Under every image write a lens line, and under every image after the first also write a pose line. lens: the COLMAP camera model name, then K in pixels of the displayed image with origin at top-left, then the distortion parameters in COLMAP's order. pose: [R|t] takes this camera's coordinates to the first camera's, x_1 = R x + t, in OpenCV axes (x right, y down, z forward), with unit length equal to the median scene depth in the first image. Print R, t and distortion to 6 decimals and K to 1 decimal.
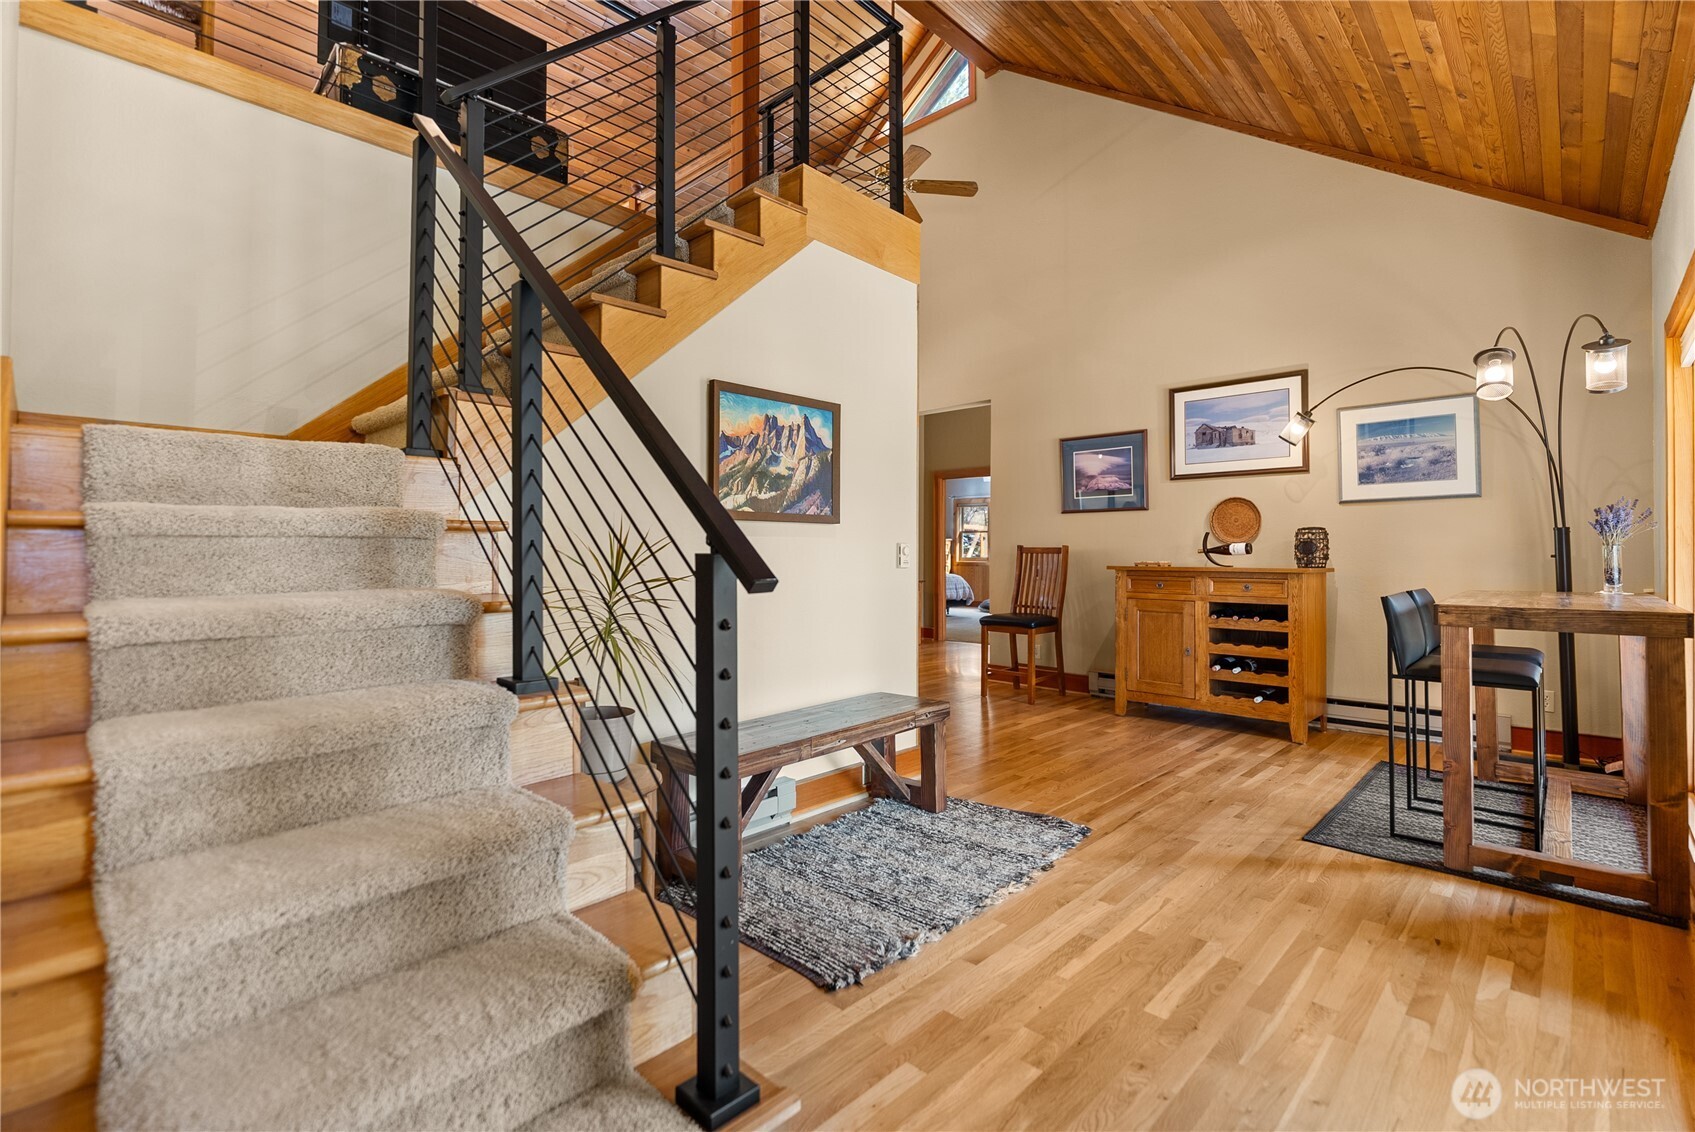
lens RADIAL K [[773.6, 0, 844.8], [0, 773.6, 545.9], [0, 0, 1]] dist [0.000155, 0.000020]
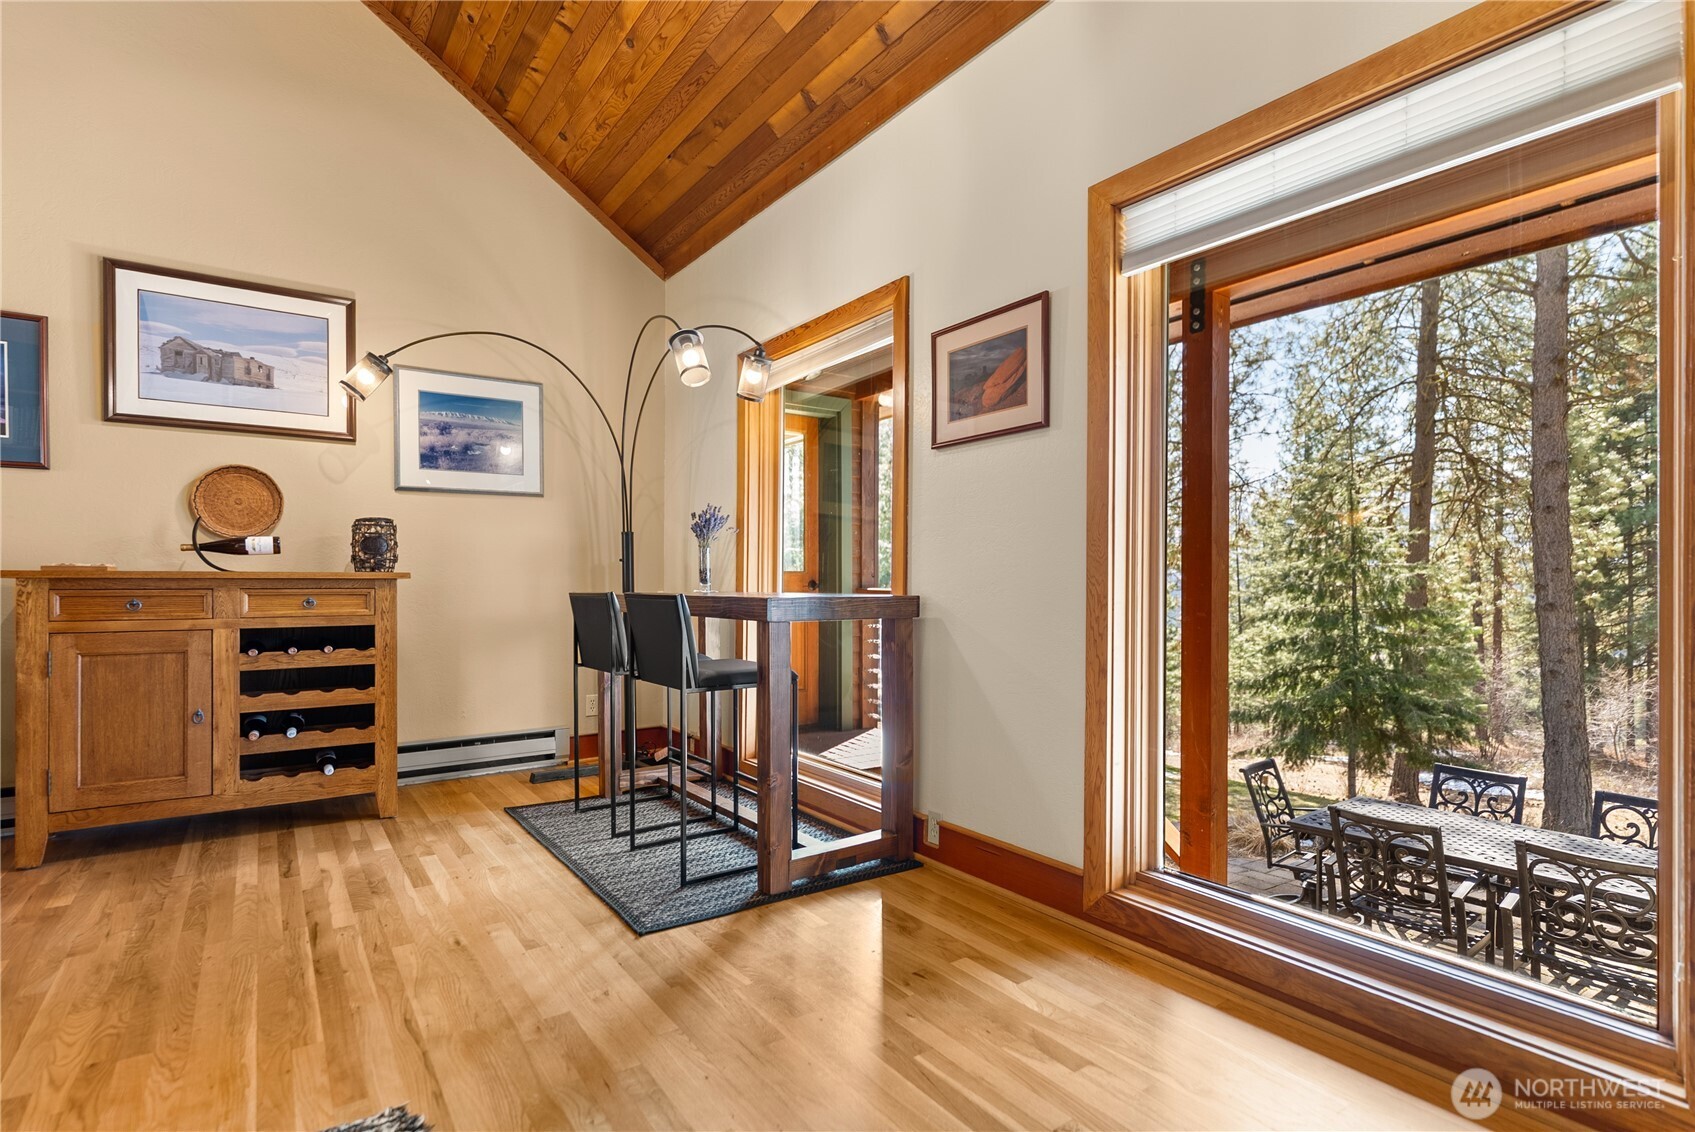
lens RADIAL K [[825.6, 0, 844.2], [0, 825.6, 586.7], [0, 0, 1]] dist [-0.001550, -0.000189]
pose [[0.193569, -0.004709, 0.981075, -0.073207], [-0.007744, 0.999950, 0.006328, 0.032303], [-0.981056, -0.008822, 0.193523, 0.420611]]
